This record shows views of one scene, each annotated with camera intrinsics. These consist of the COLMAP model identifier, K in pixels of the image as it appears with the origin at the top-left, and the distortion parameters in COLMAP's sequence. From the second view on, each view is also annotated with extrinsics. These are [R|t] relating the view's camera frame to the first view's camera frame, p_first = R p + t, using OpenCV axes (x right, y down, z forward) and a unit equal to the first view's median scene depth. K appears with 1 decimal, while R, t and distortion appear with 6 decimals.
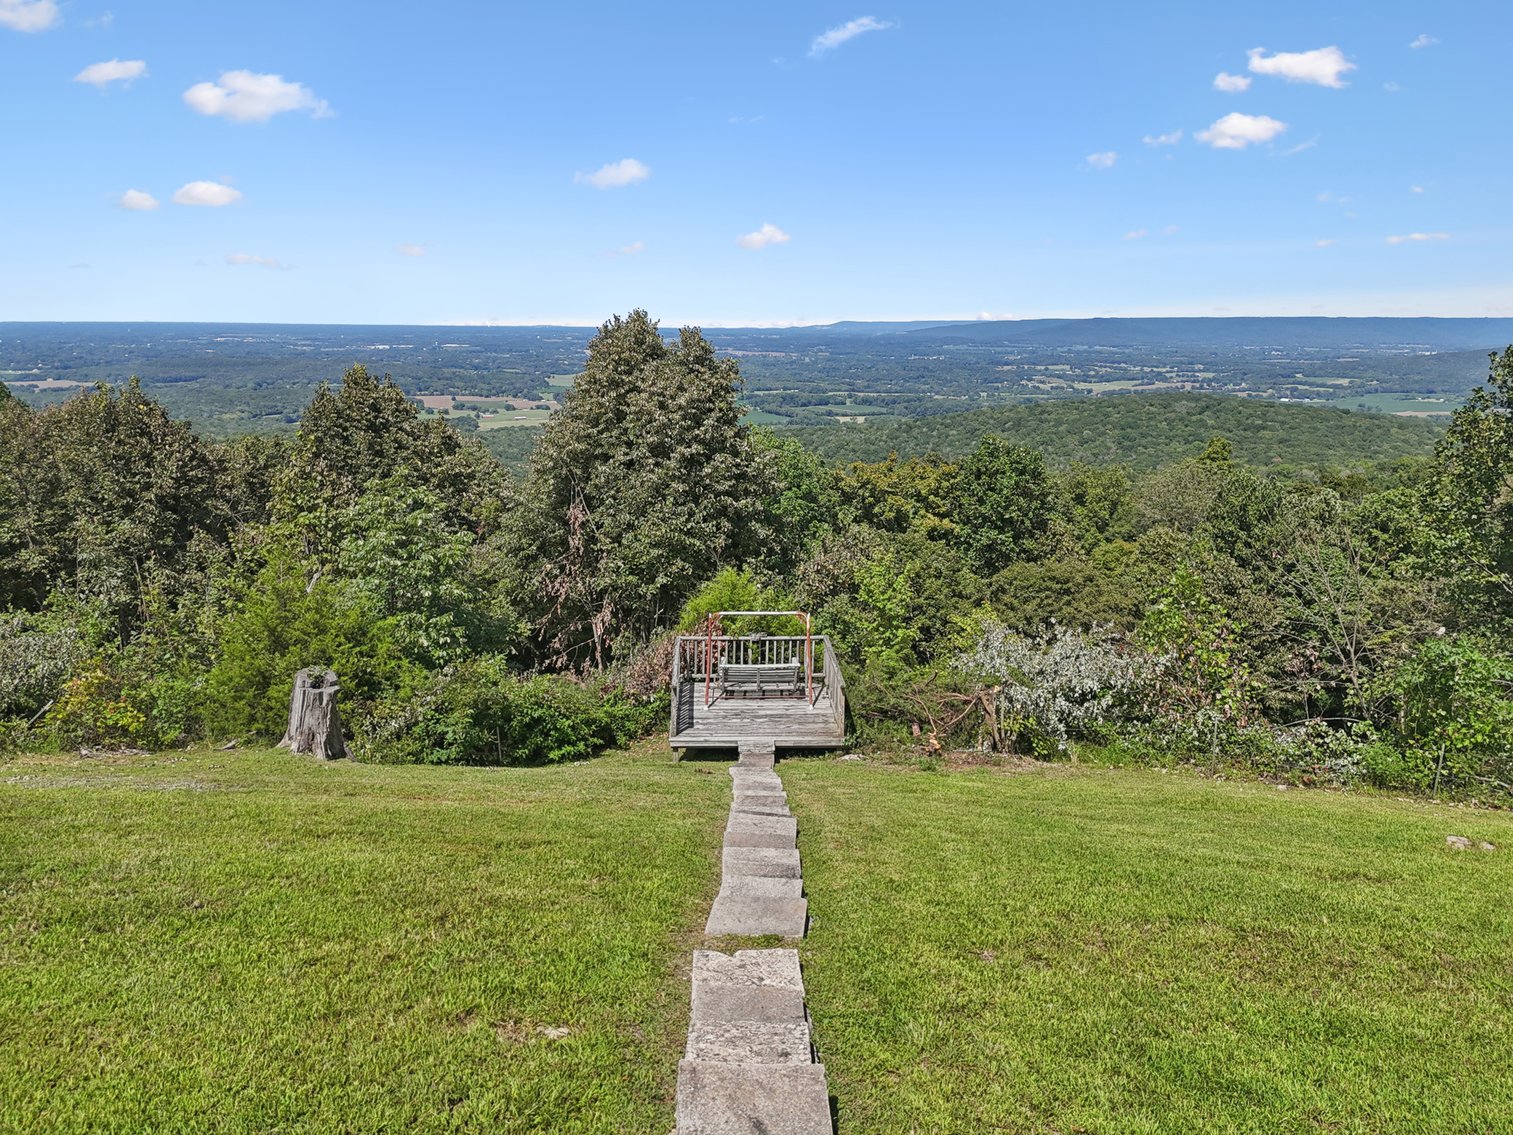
lens RADIAL K [[1114.6, 0, 750.0], [0, 1114.6, 563.4], [0, 0, 1]] dist [0.092336, -0.111876]
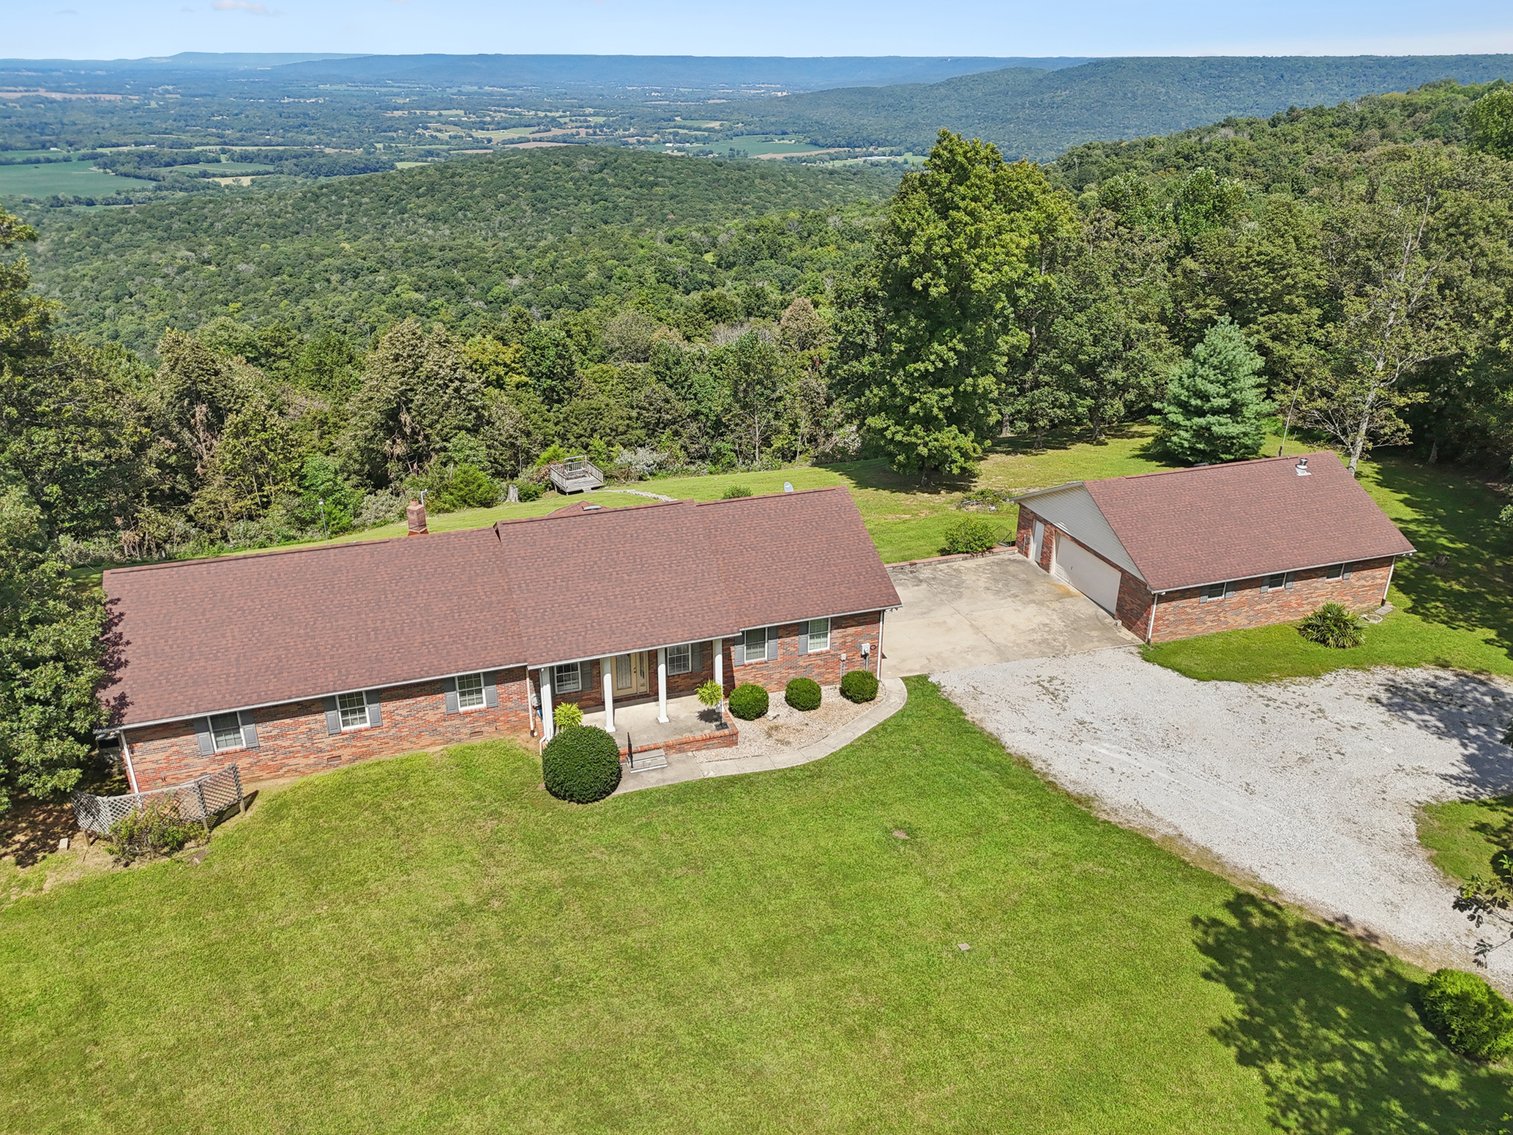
lens RADIAL K [[1116.7, 0, 751.3], [0, 1116.7, 560.5], [0, 0, 1]] dist [0.070730, -0.061521]
pose [[0.874227, -0.198213, 0.443214, -0.372443], [0.102727, 0.967717, 0.230155, -0.132176], [-0.474526, -0.155677, 0.866366, -0.821981]]
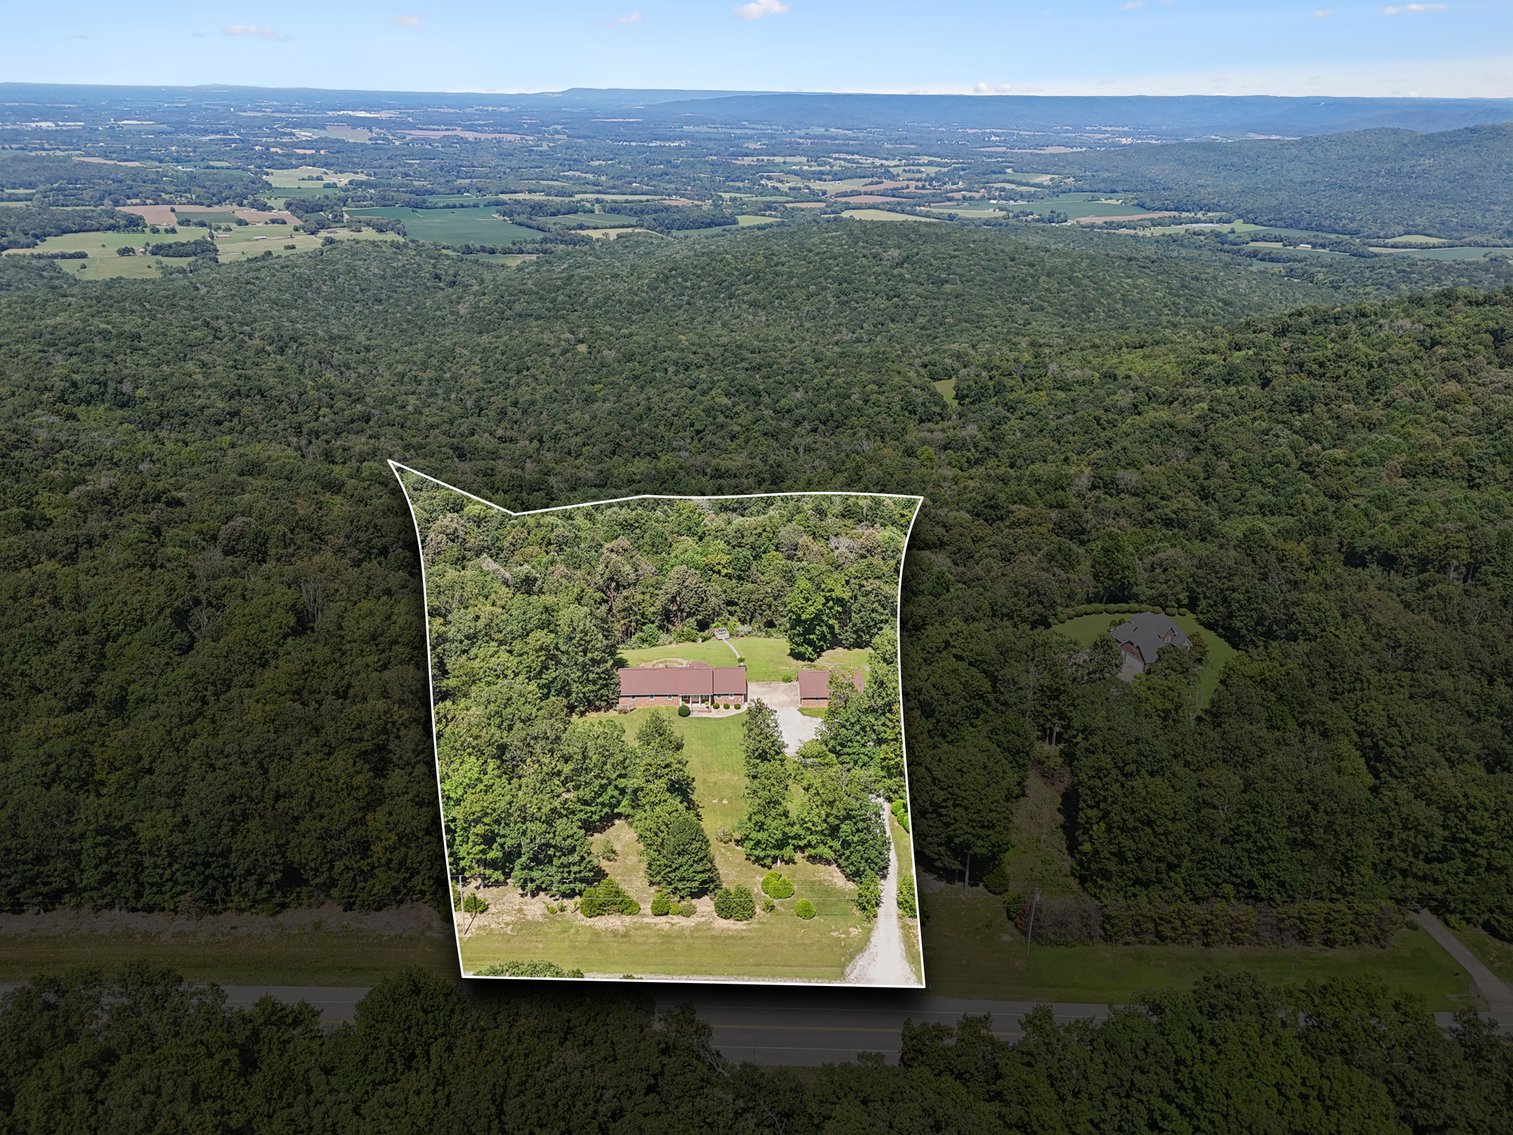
lens RADIAL K [[1116.7, 0, 751.3], [0, 1116.7, 560.5], [0, 0, 1]] dist [0.070730, -0.061521]
pose [[0.974870, -0.076992, 0.209049, -0.673251], [0.037211, 0.981475, 0.187942, -0.964531], [-0.219647, -0.175440, 0.959675, -3.333077]]
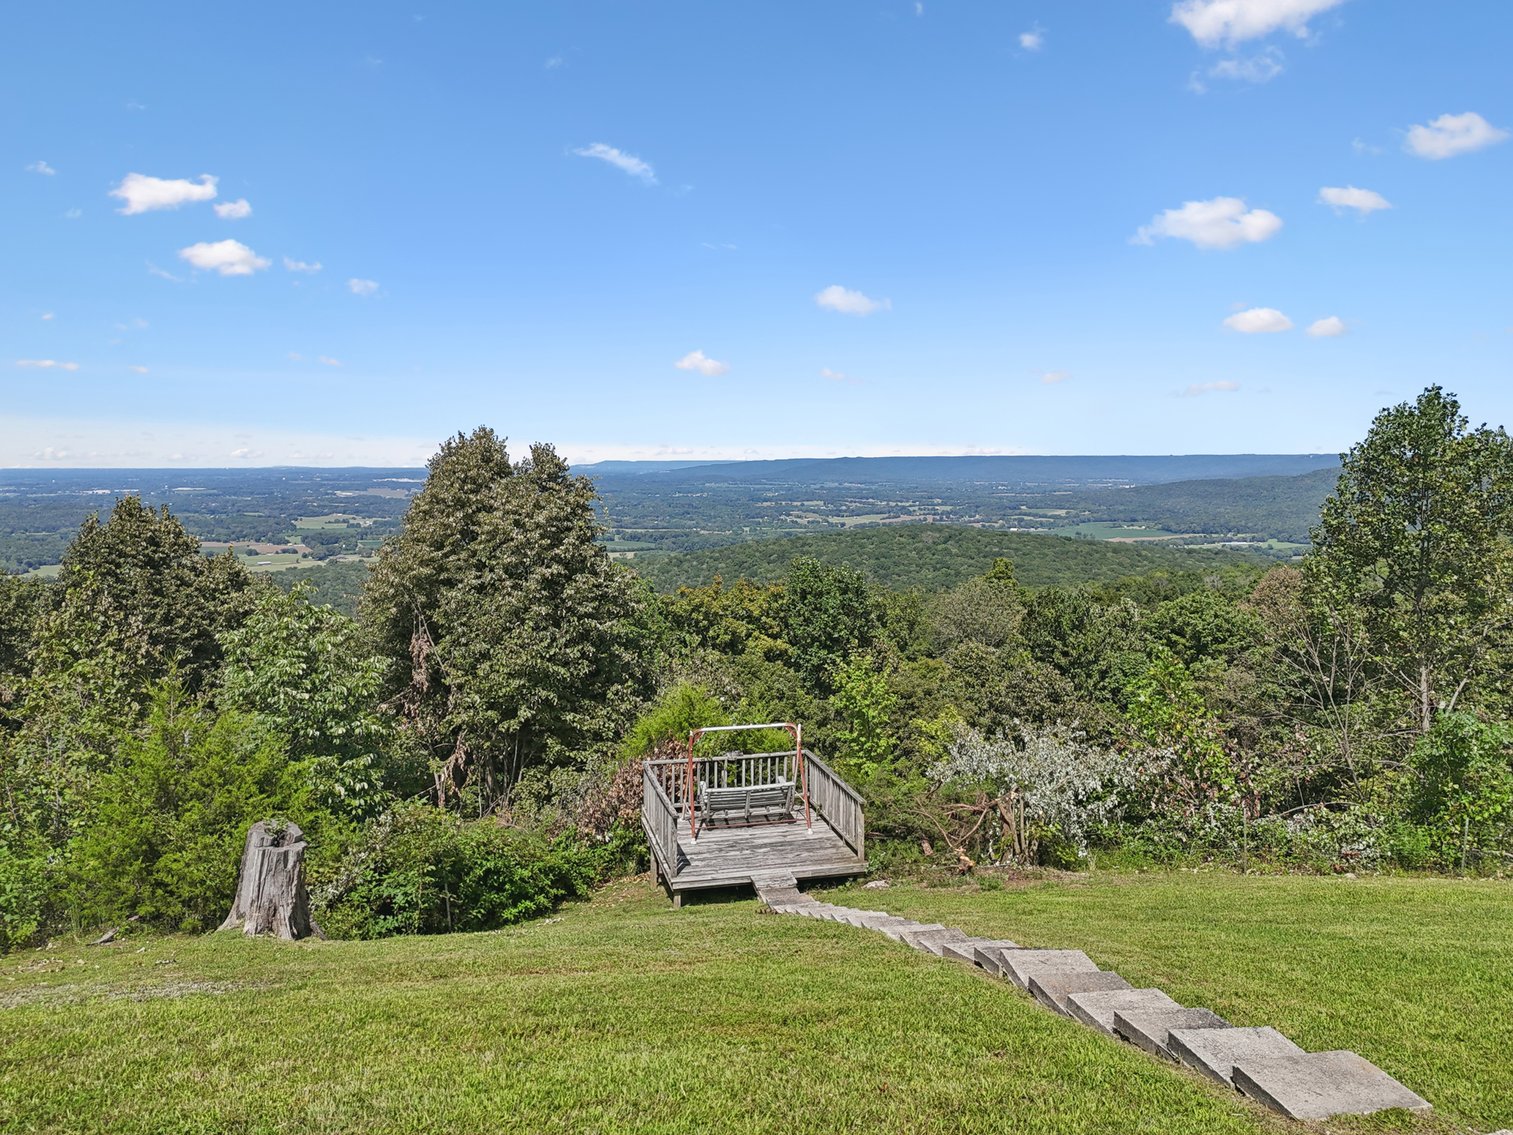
lens RADIAL K [[1114.6, 0, 750.0], [0, 1114.6, 563.4], [0, 0, 1]] dist [0.092336, -0.111876]
pose [[0.978357, -0.026587, 0.205208, -0.050526], [0.051148, 0.992010, -0.115328, 0.005392], [-0.200502, 0.123328, 0.971900, 0.035139]]
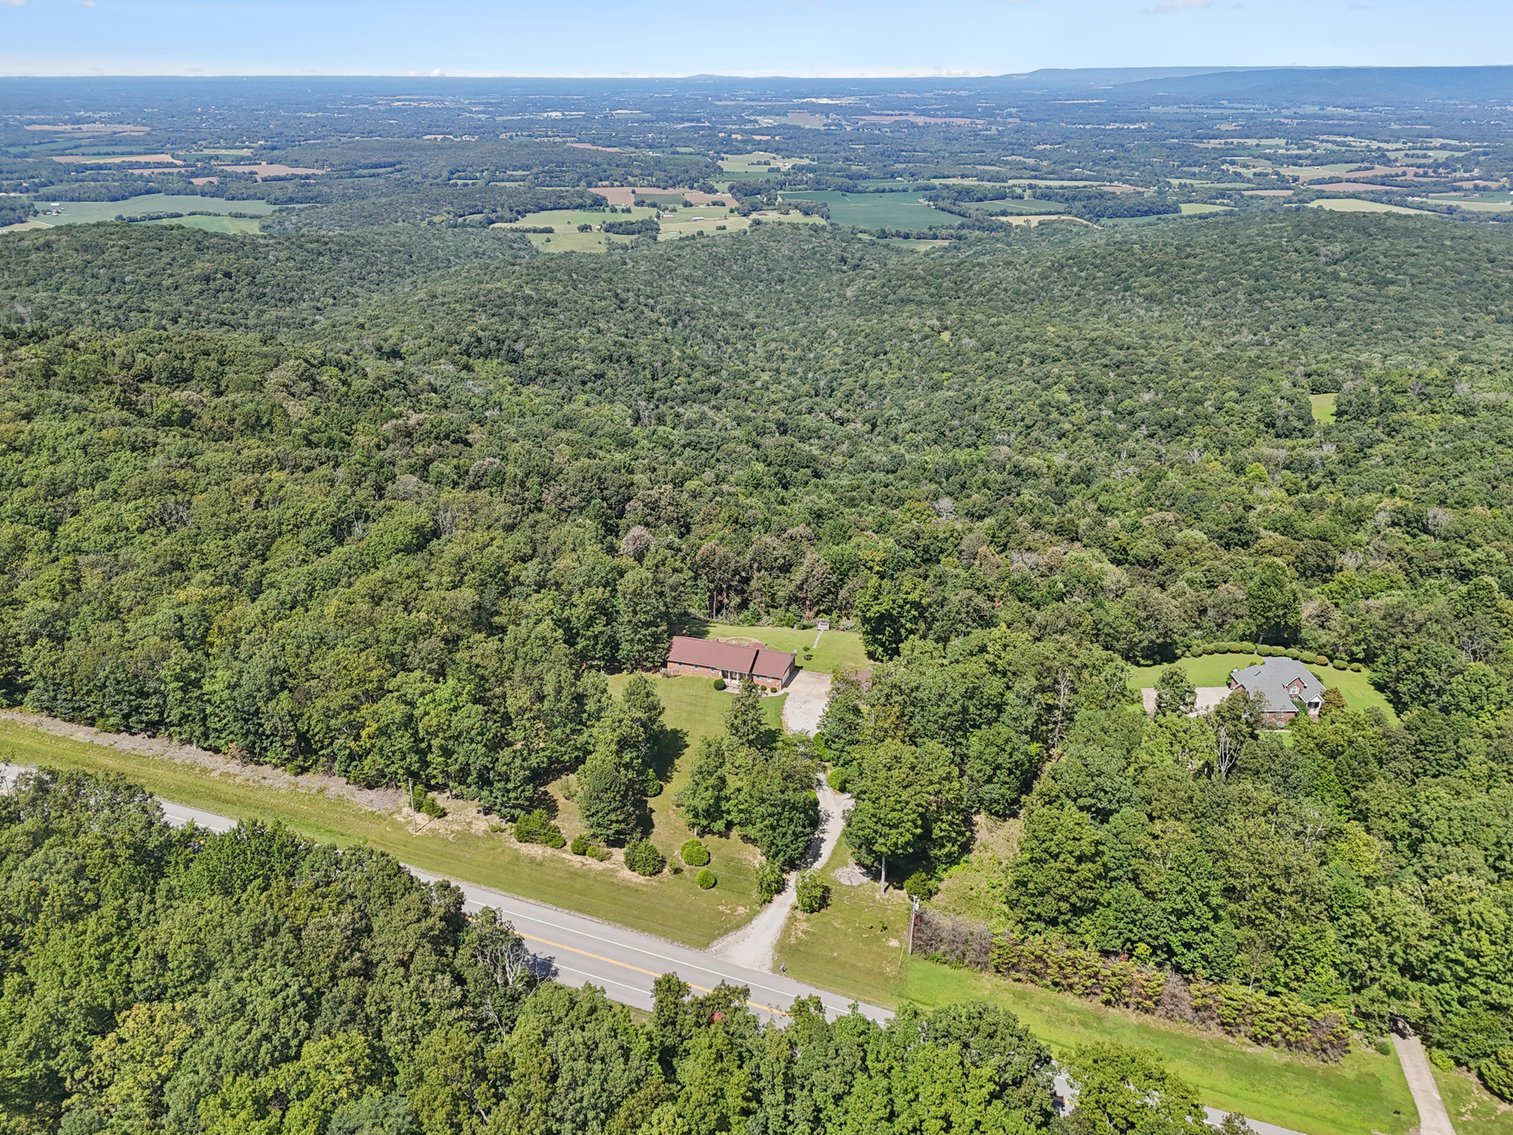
lens RADIAL K [[1140.9, 0, 753.3], [0, 1140.9, 563.1], [0, 0, 1]] dist [0.068359, -0.063721]
pose [[0.989318, 0.052242, -0.136089, 0.283621], [-0.025272, 0.980906, 0.192836, -0.916136], [0.143565, -0.187337, 0.971748, -3.472270]]
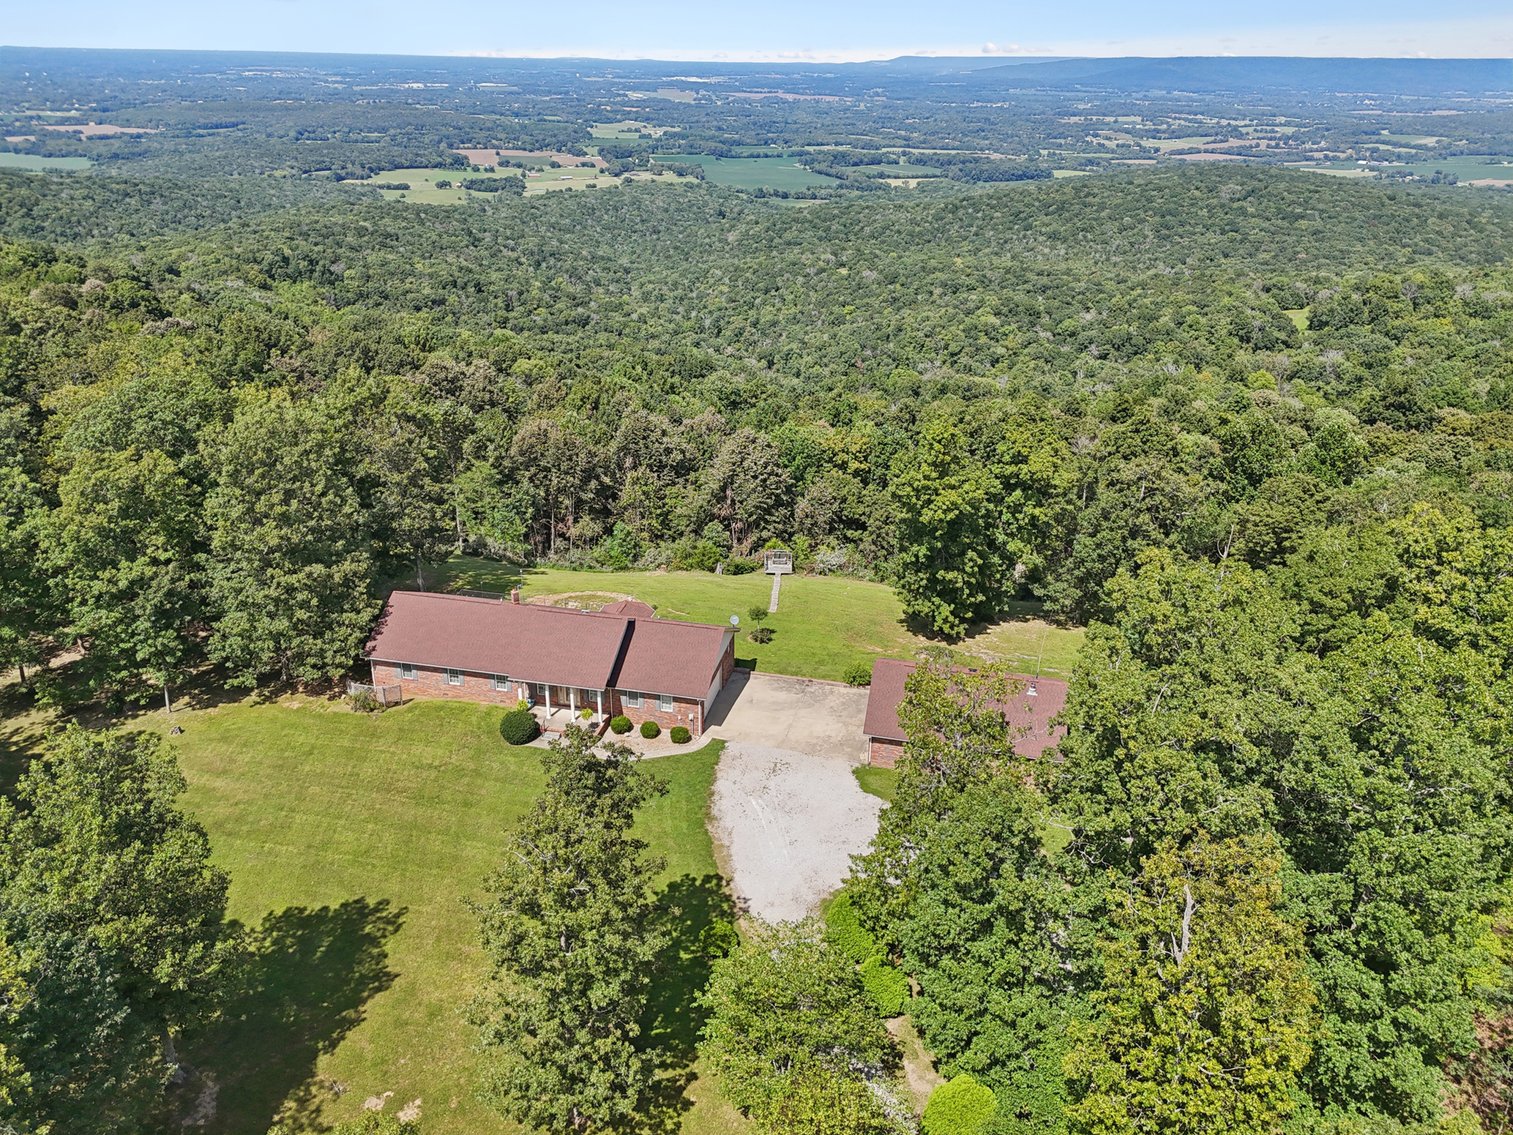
lens RADIAL K [[1116.7, 0, 751.3], [0, 1116.7, 560.5], [0, 0, 1]] dist [0.070730, -0.061521]
pose [[0.999088, 0.025337, -0.034381, 0.018895], [-0.017681, 0.978166, 0.207071, -0.327992], [0.038877, -0.206274, 0.977722, -1.396331]]
